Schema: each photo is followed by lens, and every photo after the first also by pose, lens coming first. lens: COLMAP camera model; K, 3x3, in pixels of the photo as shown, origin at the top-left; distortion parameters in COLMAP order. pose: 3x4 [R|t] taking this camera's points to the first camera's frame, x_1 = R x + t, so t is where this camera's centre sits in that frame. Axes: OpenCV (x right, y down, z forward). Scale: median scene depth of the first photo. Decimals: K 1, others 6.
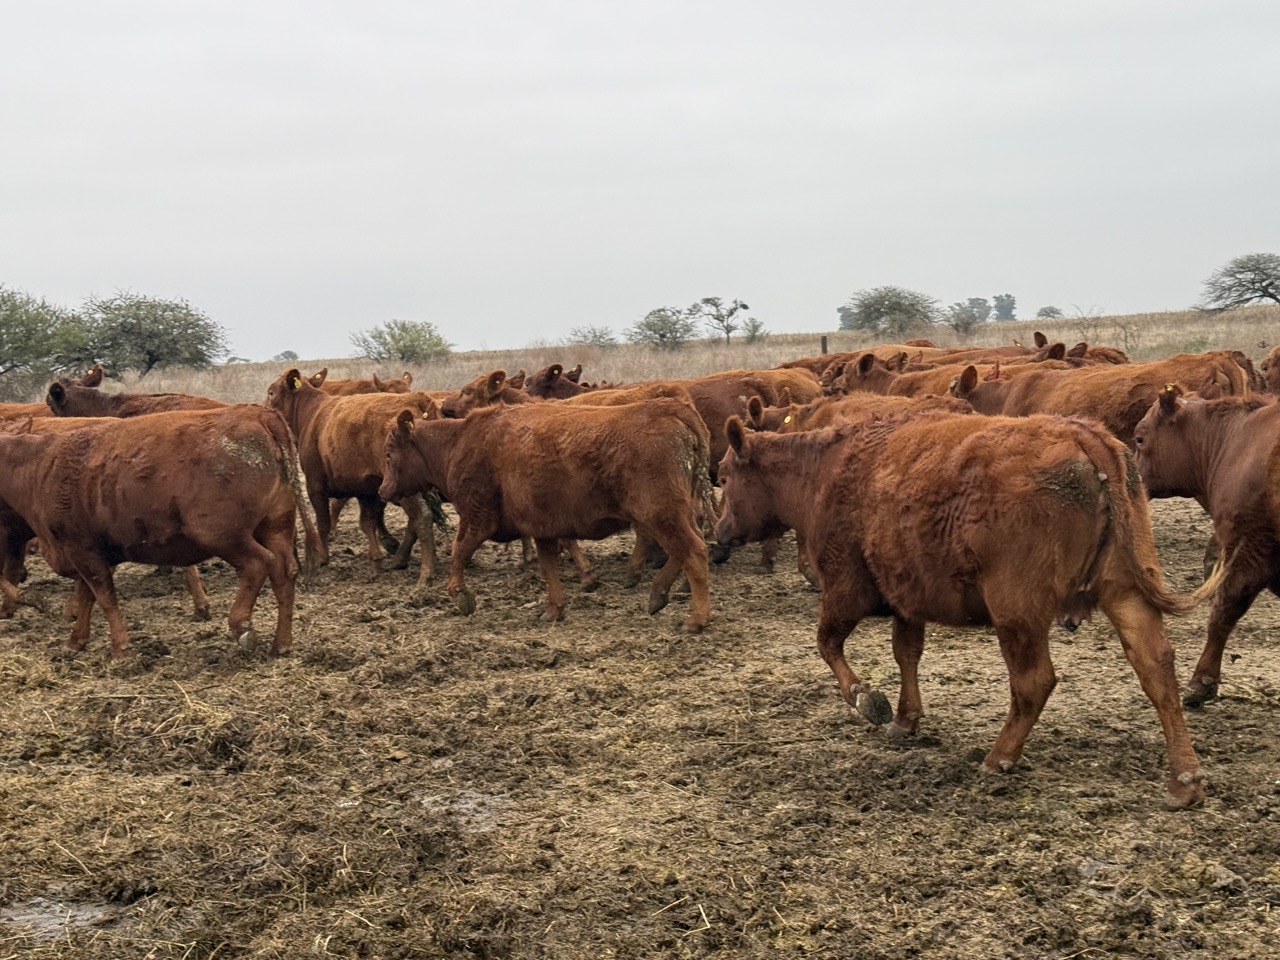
lens RADIAL K [[1791.2, 0, 627.3], [0, 1791.2, 471.1], [0, 0, 1]] dist [0.120426, 0.000000]
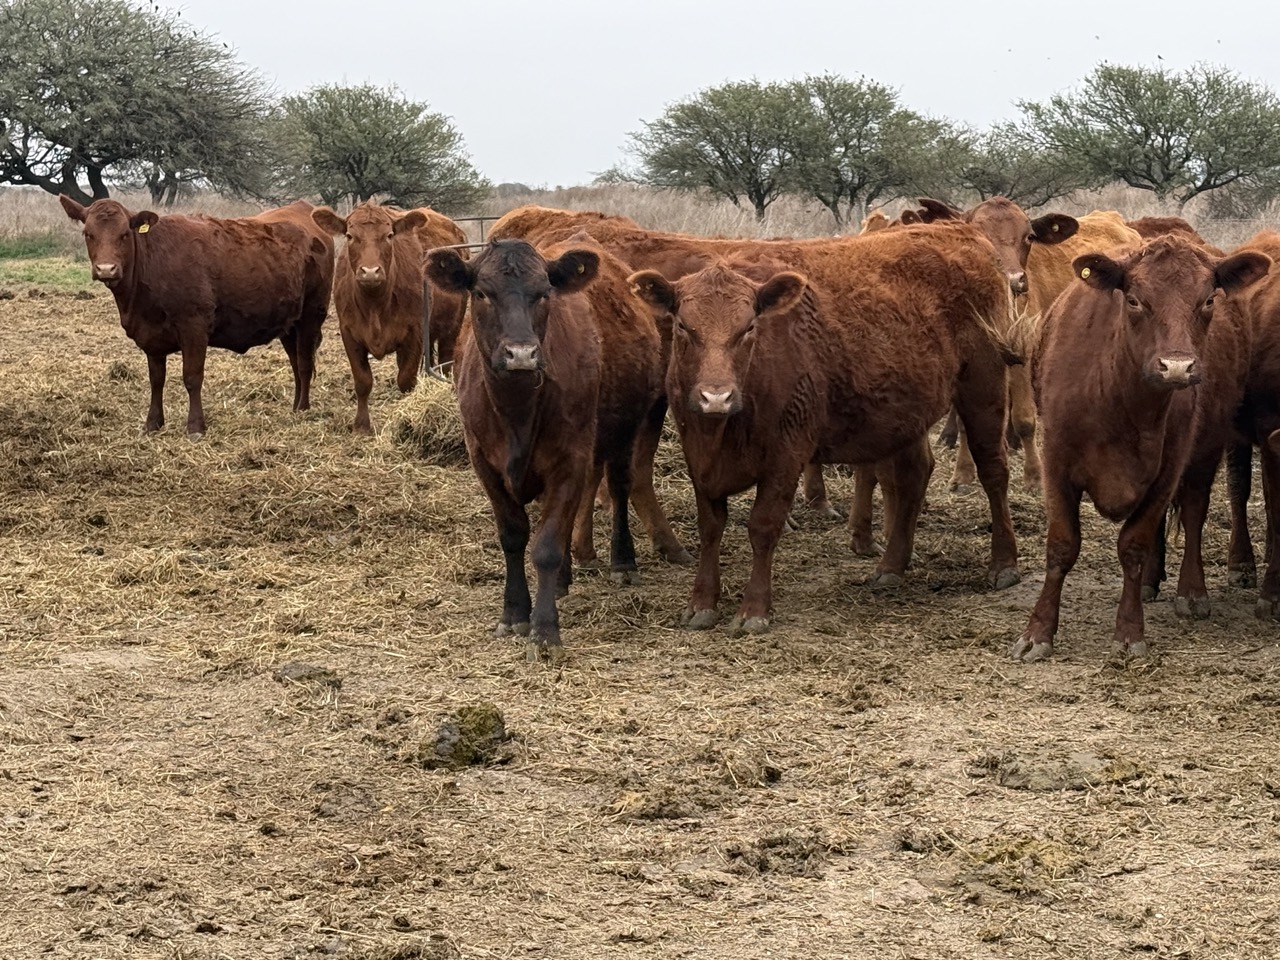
lens RADIAL K [[2708.9, 0, 649.3], [0, 2708.9, 492.0], [0, 0, 1]] dist [0.140572, 0.000000]
pose [[0.860552, 0.109586, -0.497435, 0.321022], [-0.082353, 0.993668, 0.076438, 0.062999], [0.502661, -0.024814, 0.864127, -1.055236]]
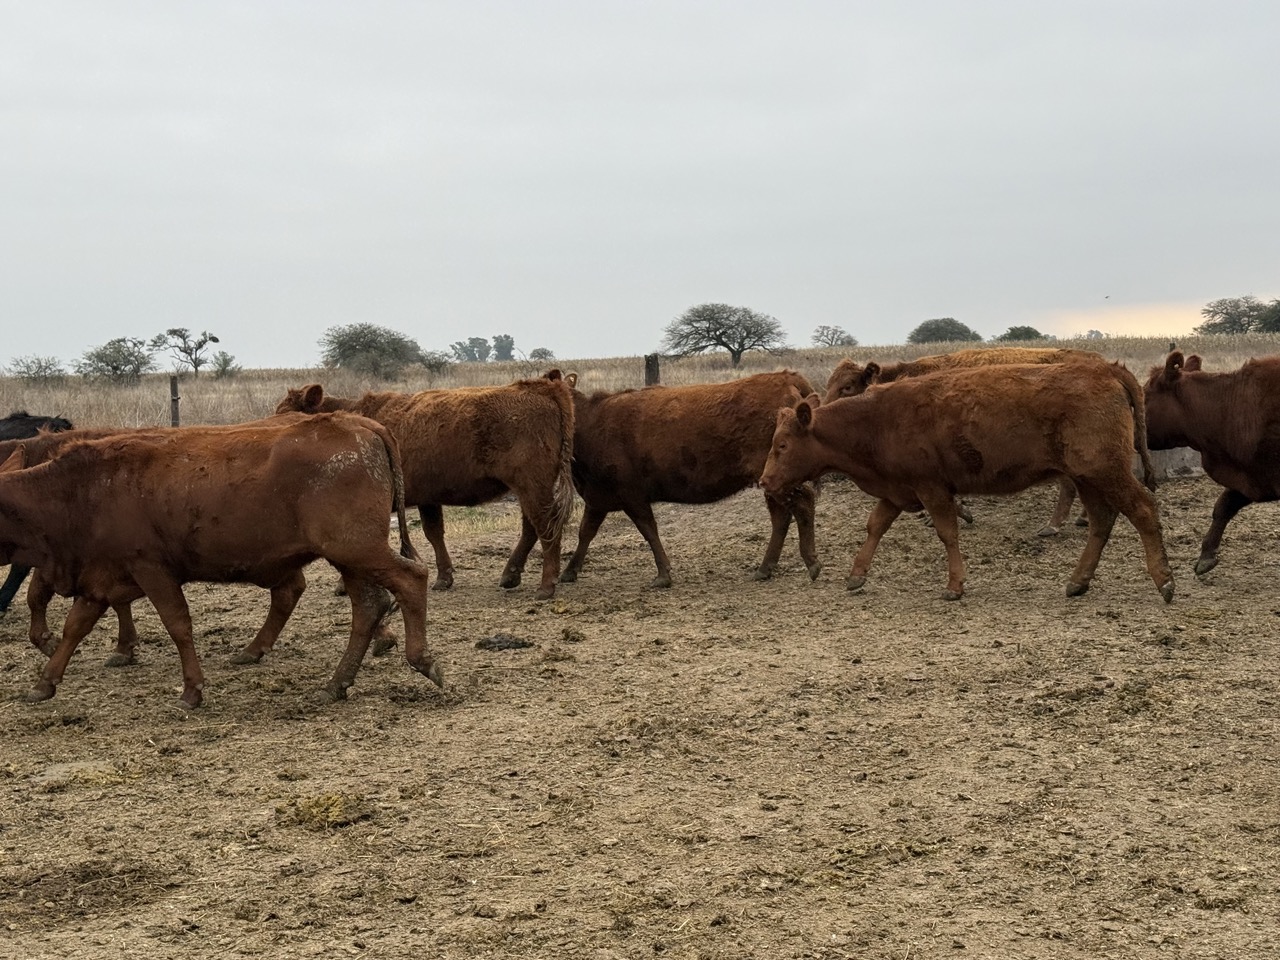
lens RADIAL K [[1791.2, 0, 645.4], [0, 1791.2, 489.6], [0, 0, 1]] dist [0.120426, 0.000000]
pose [[0.960108, 0.000193, 0.279631, 0.331926], [0.002635, 0.999949, -0.009738, -0.038413], [-0.279618, 0.010087, 0.960058, 0.301712]]
